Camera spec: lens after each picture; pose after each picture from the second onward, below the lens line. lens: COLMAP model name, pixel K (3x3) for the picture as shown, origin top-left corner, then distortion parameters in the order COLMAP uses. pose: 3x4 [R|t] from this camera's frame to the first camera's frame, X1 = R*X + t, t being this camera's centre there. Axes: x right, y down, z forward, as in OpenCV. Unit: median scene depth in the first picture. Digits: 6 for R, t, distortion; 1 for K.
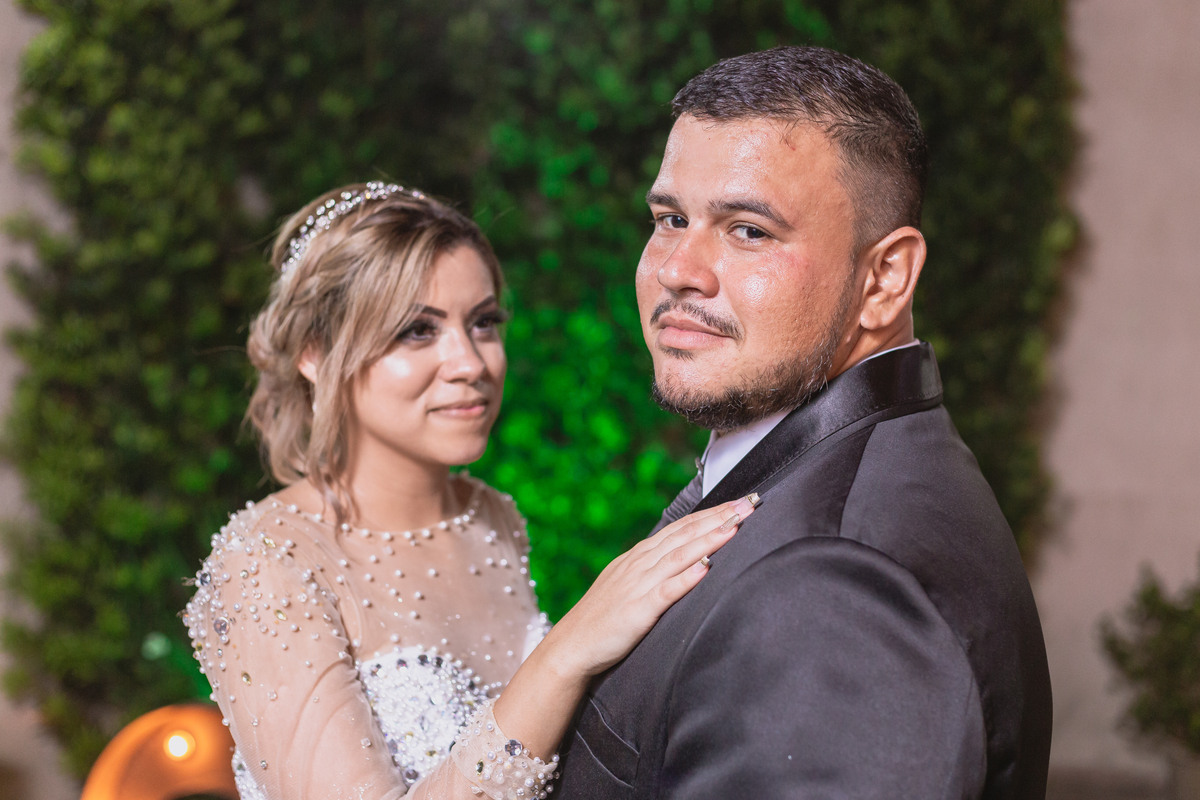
lens RADIAL K [[1720.4, 0, 600.0], [0, 1720.4, 400.0], [0, 0, 1]] dist [-0.049587, -0.069988]
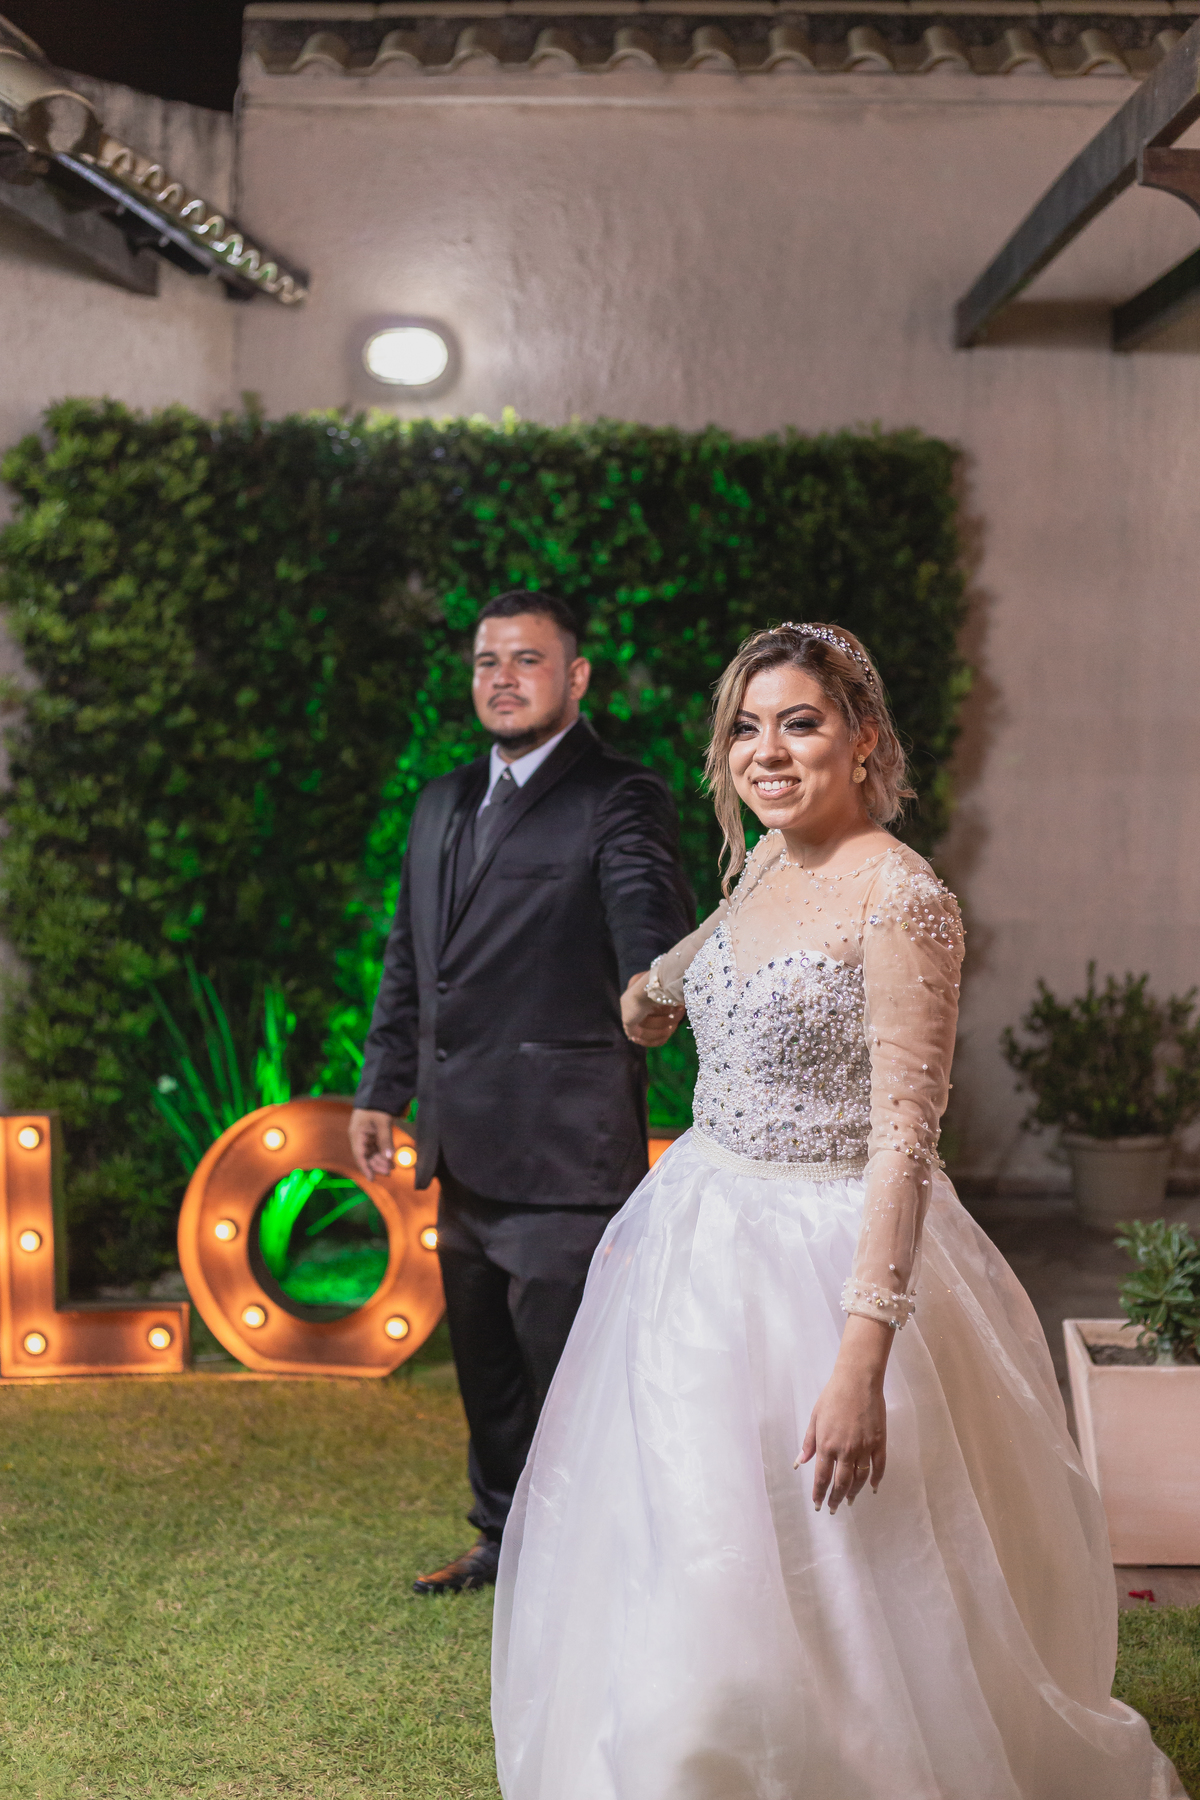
lens RADIAL K [[2580.6, 0, 600.0], [0, 2580.6, 900.0], [0, 0, 1]] dist [-0.049587, -0.069988]
pose [[0.980187, -0.033476, 0.195224, -0.299520], [0.036563, 0.999256, -0.012233, 0.058311], [-0.194669, 0.019129, 0.980682, -0.613817]]
